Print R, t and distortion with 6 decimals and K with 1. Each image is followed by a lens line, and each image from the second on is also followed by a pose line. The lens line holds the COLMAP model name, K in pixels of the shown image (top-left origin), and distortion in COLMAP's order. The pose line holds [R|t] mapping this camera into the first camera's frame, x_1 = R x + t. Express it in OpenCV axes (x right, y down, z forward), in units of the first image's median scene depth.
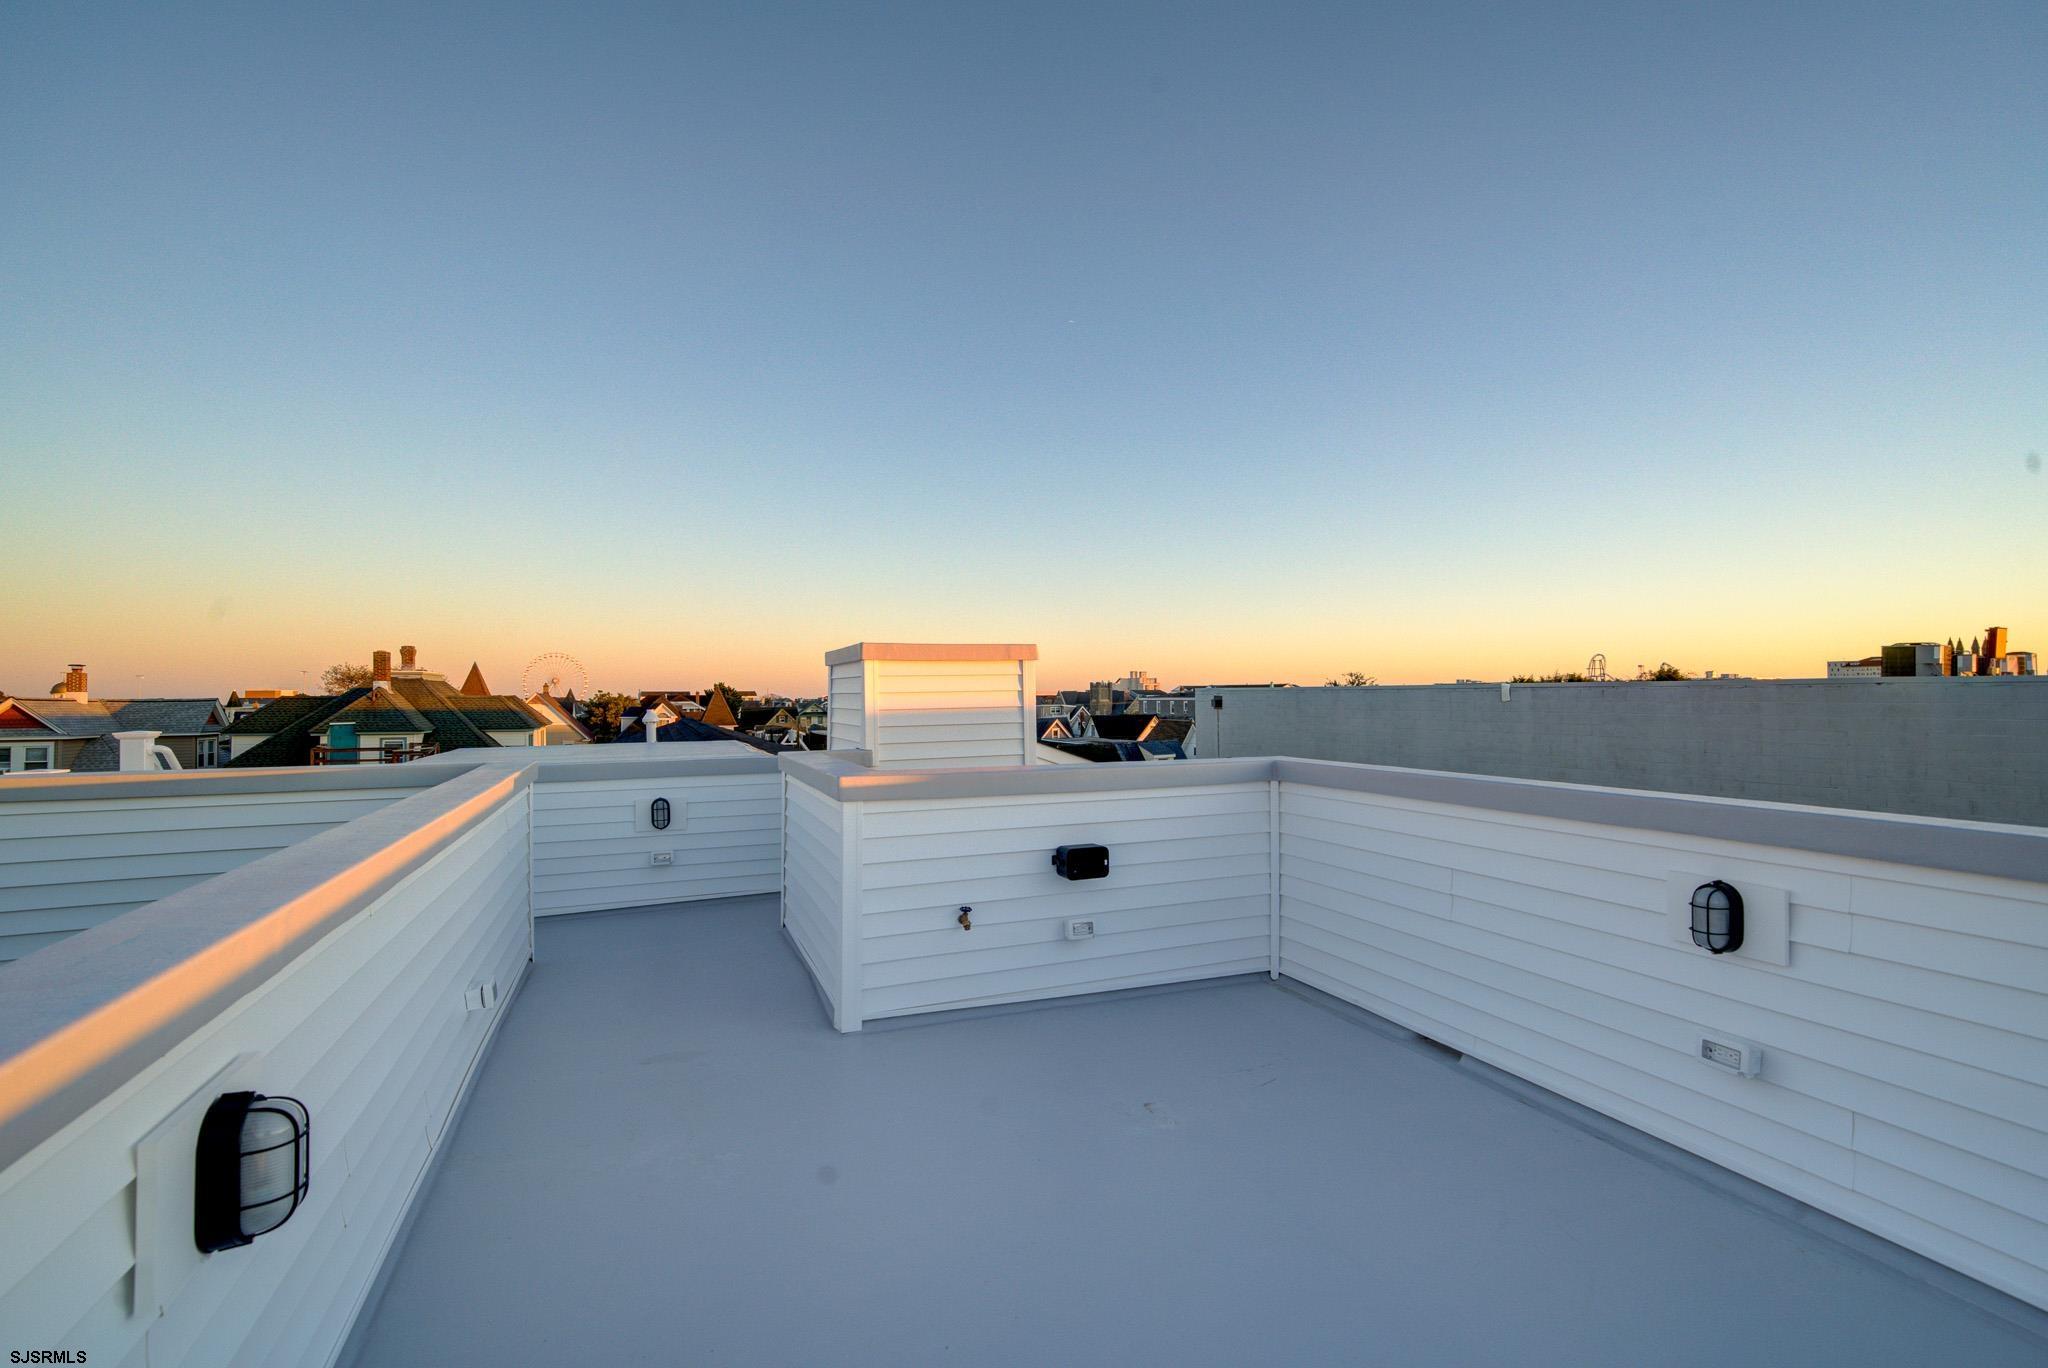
lens RADIAL K [[892.0, 0, 1030.6], [0, 892.0, 691.0], [0, 0, 1]] dist [0.001295, 0.000707]
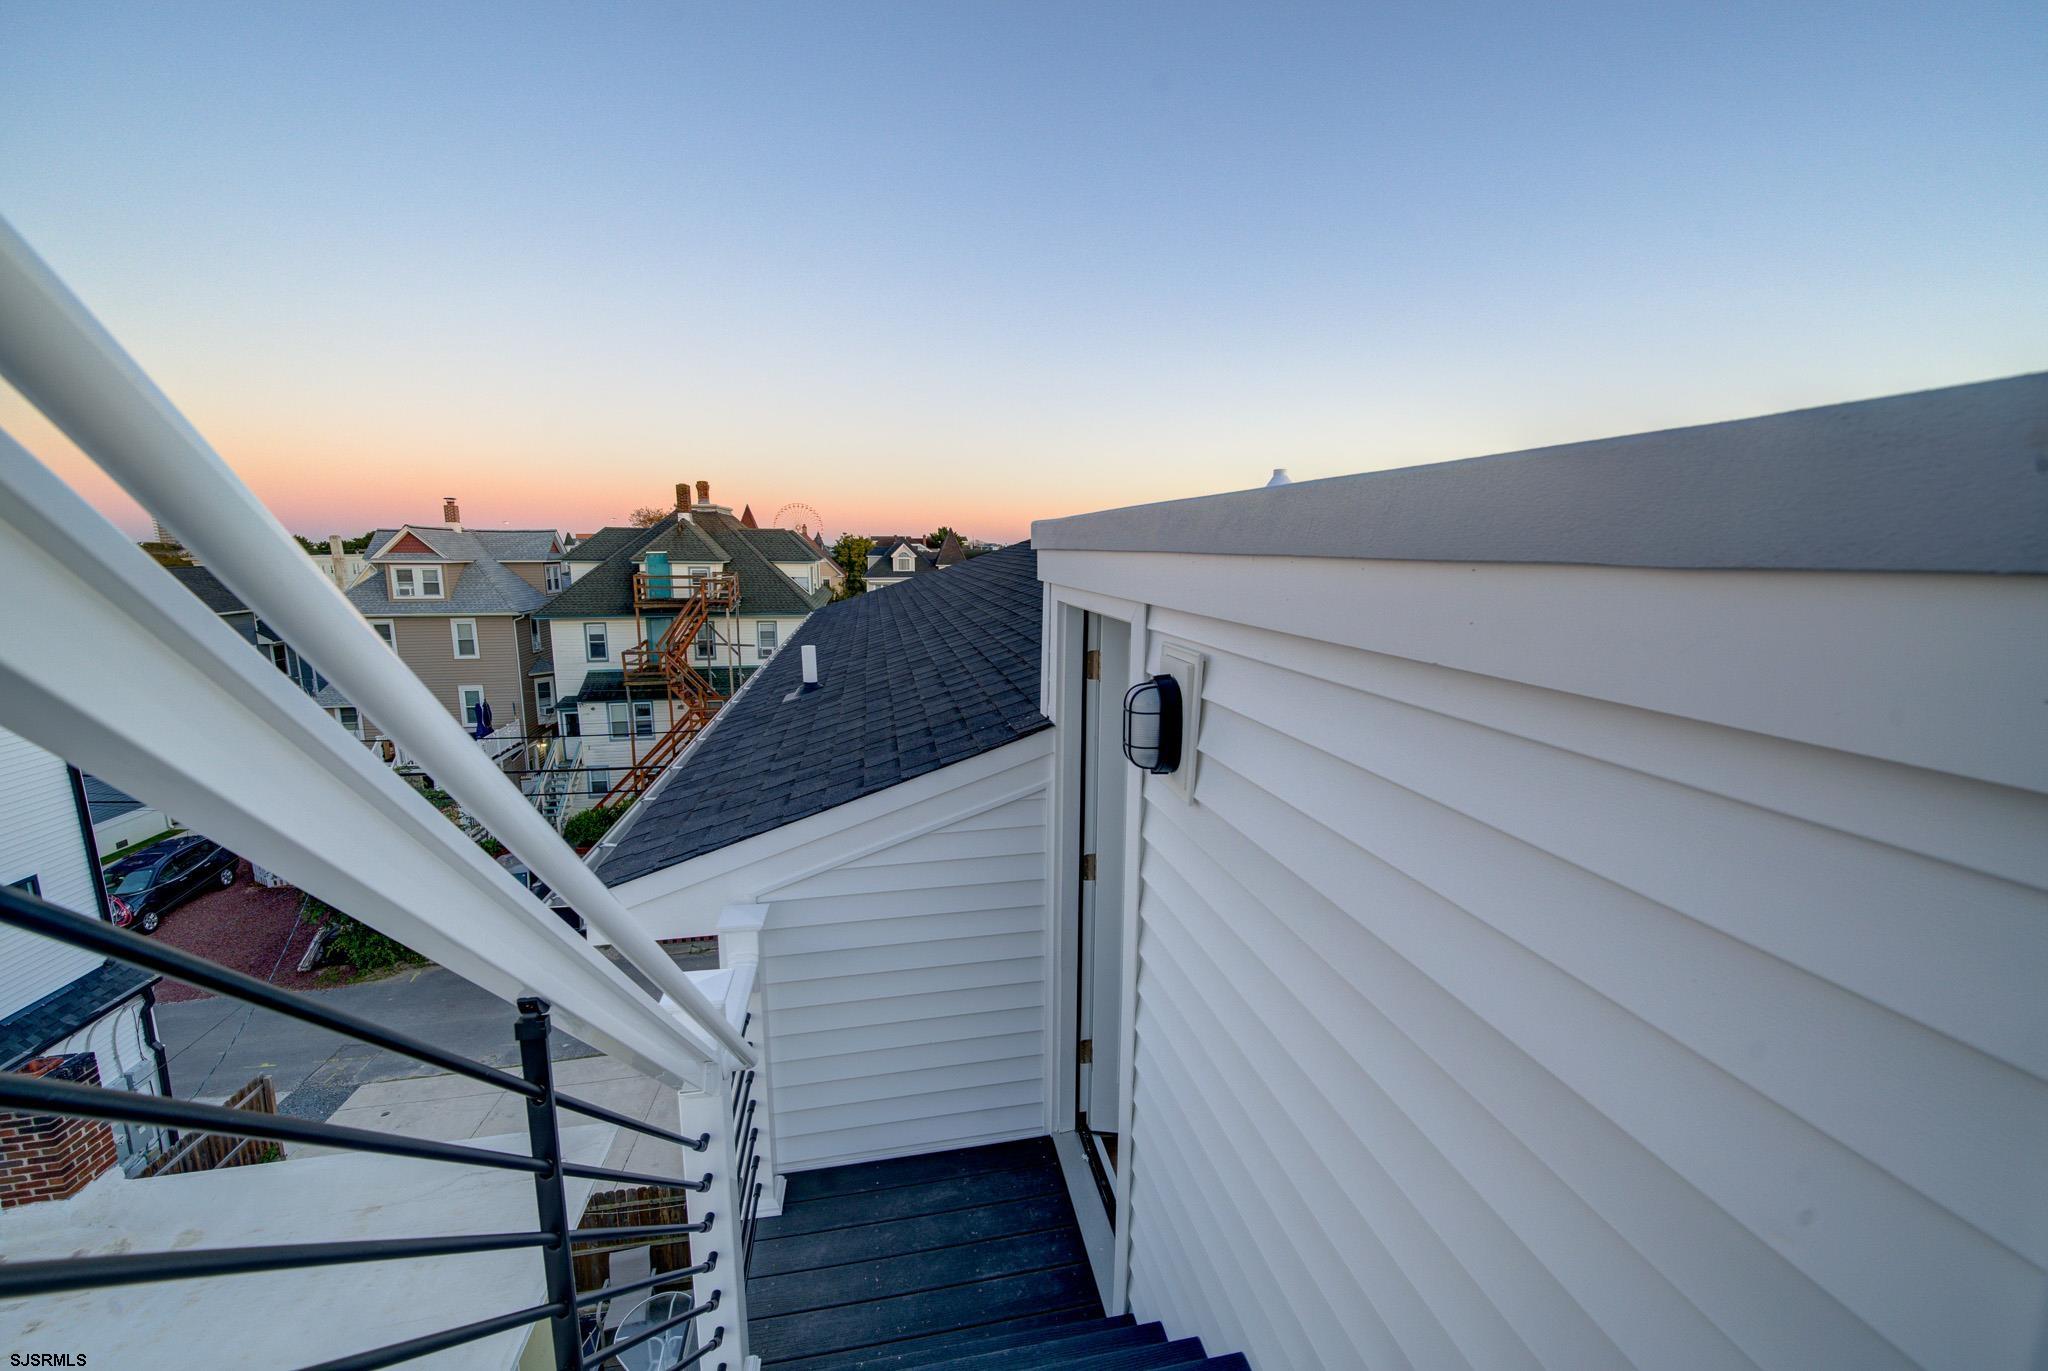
lens RADIAL K [[777.9, 0, 1000.9], [0, 777.9, 689.9], [0, 0, 1]] dist [-0.000868, -0.000072]
pose [[0.974141, 0.049984, -0.220342, -0.129287], [-0.008085, 0.982310, 0.187089, 0.017572], [0.225795, -0.180470, 0.957312, 0.141821]]
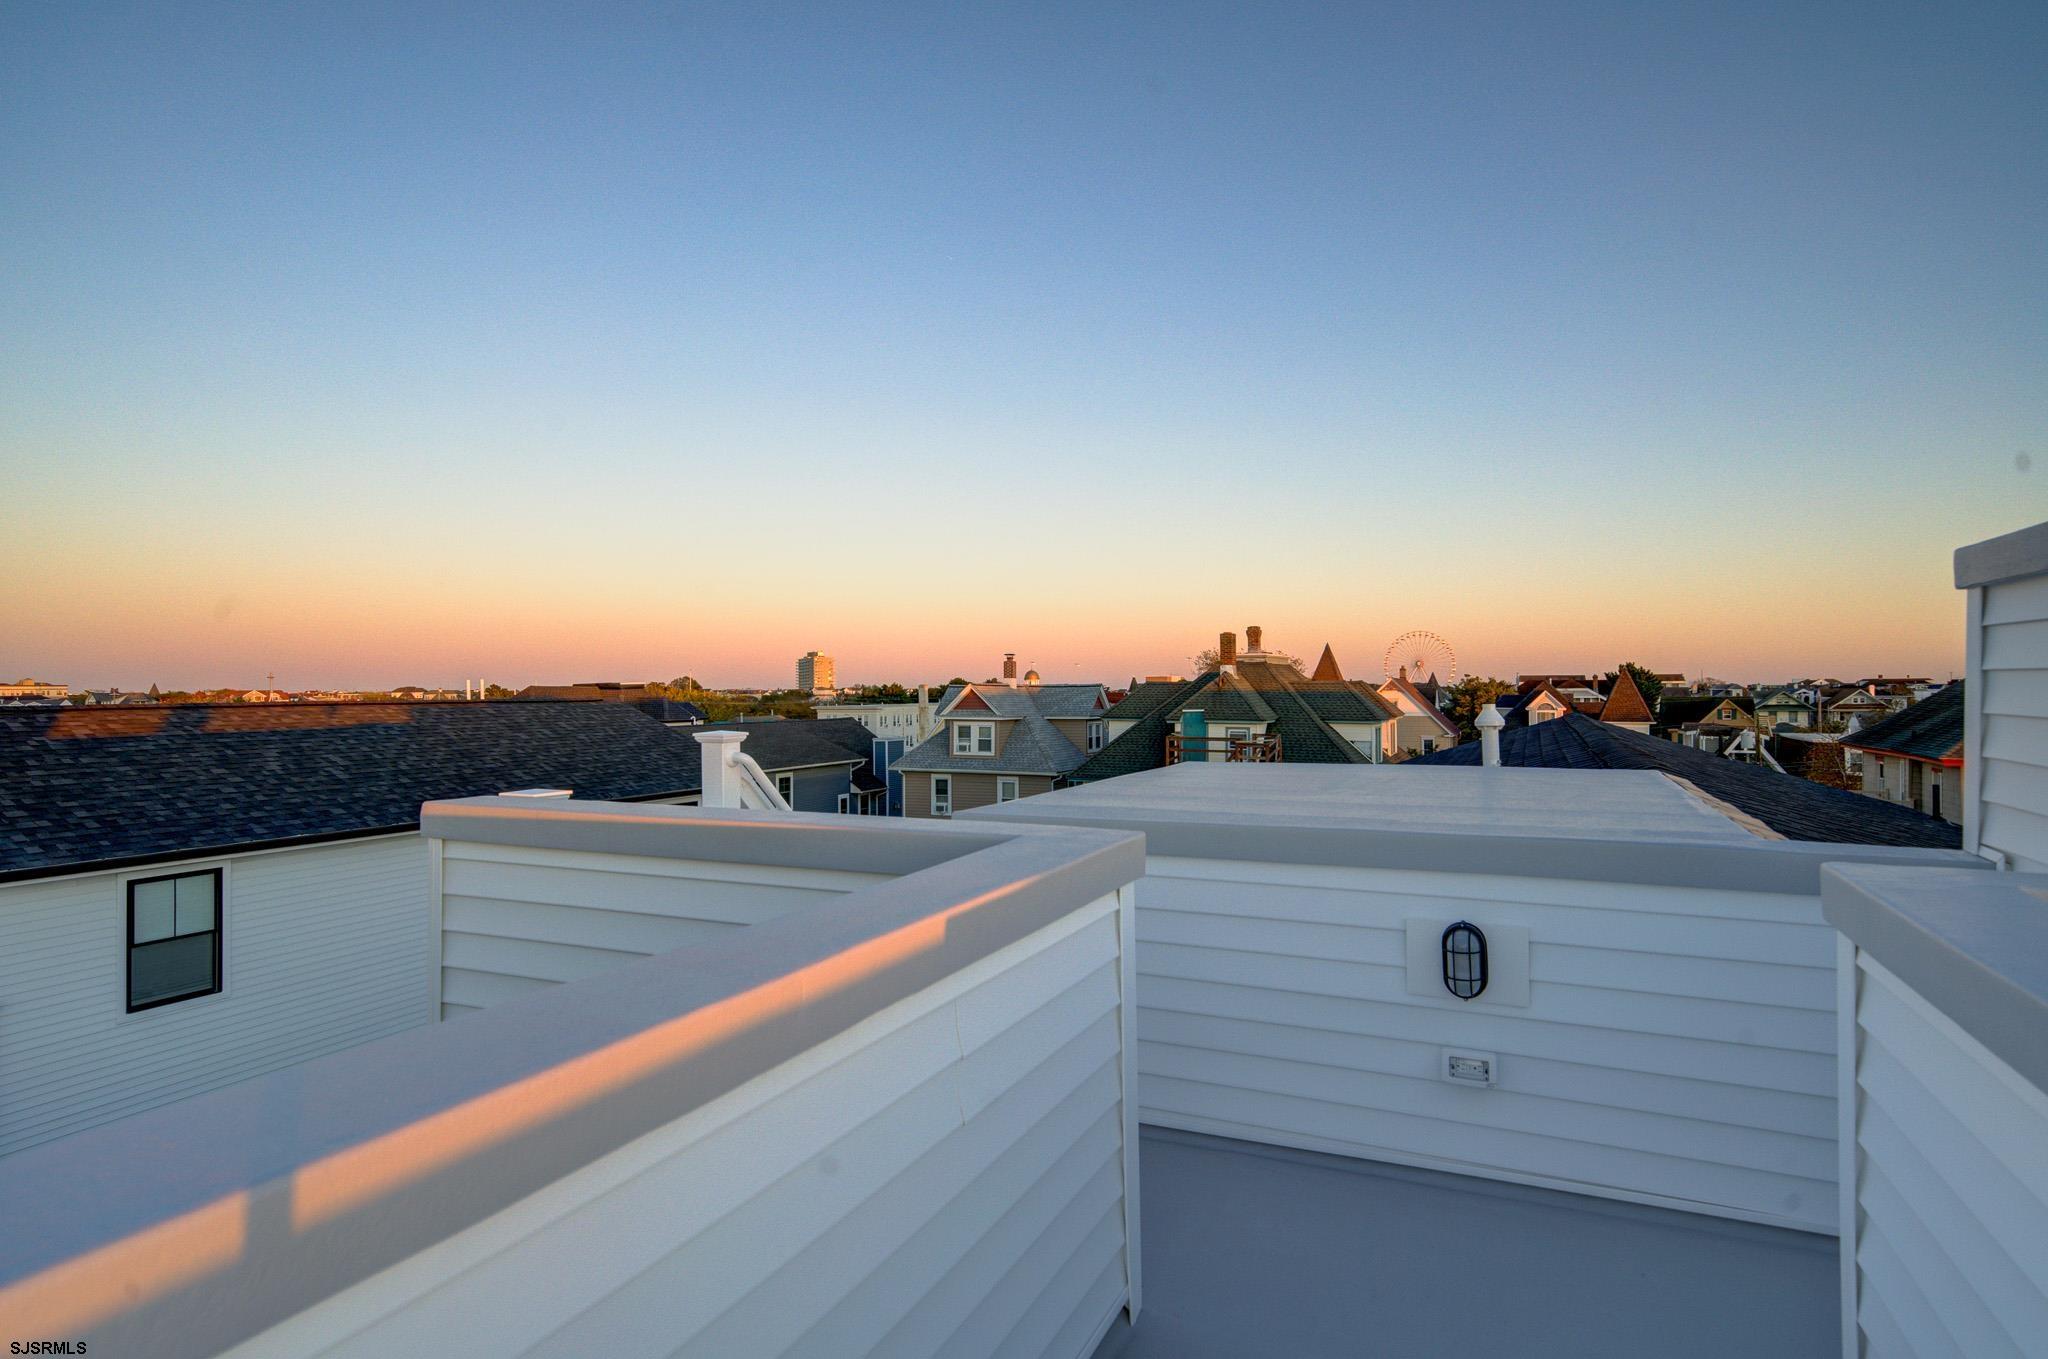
lens RADIAL K [[1088.9, 0, 1024.0], [0, 1088.9, 679.5], [0, 0, 1]] dist [0.012945, -0.000204]
pose [[0.667232, -0.002737, -0.744845, -0.029188], [0.005796, 0.999982, 0.001517, 0.000624], [0.744828, -0.005329, 0.667235, 0.086431]]
